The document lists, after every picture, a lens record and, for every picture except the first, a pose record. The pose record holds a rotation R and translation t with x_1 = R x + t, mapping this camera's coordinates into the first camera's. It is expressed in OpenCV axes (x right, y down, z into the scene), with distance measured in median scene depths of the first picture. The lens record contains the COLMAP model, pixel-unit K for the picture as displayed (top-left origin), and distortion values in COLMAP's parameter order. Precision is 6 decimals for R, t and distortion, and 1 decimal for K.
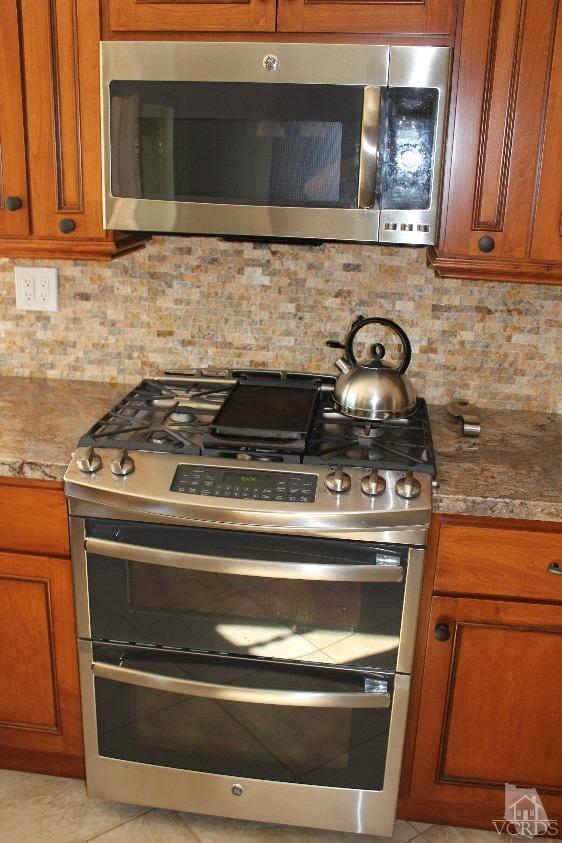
lens RADIAL K [[820.4, 0, 281.0], [0, 820.4, 421.5], [0, 0, 1]] dist [-0.104002, 0.000035]
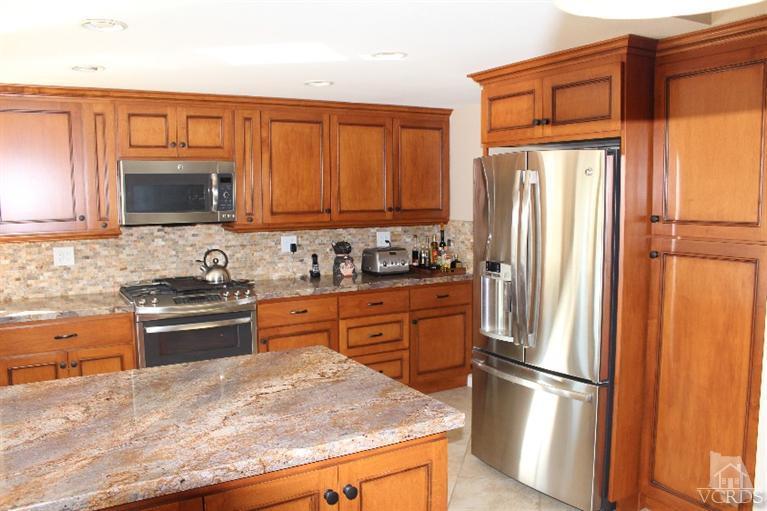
lens RADIAL K [[628.5, 0, 383.5], [0, 628.5, 255.5], [0, 0, 1]] dist [-0.168915, 0.155178]
pose [[0.786398, -0.100187, 0.609542, -0.666632], [0.226710, 0.964711, -0.133924, 0.286635], [-0.574614, 0.243507, 0.781360, -0.925913]]
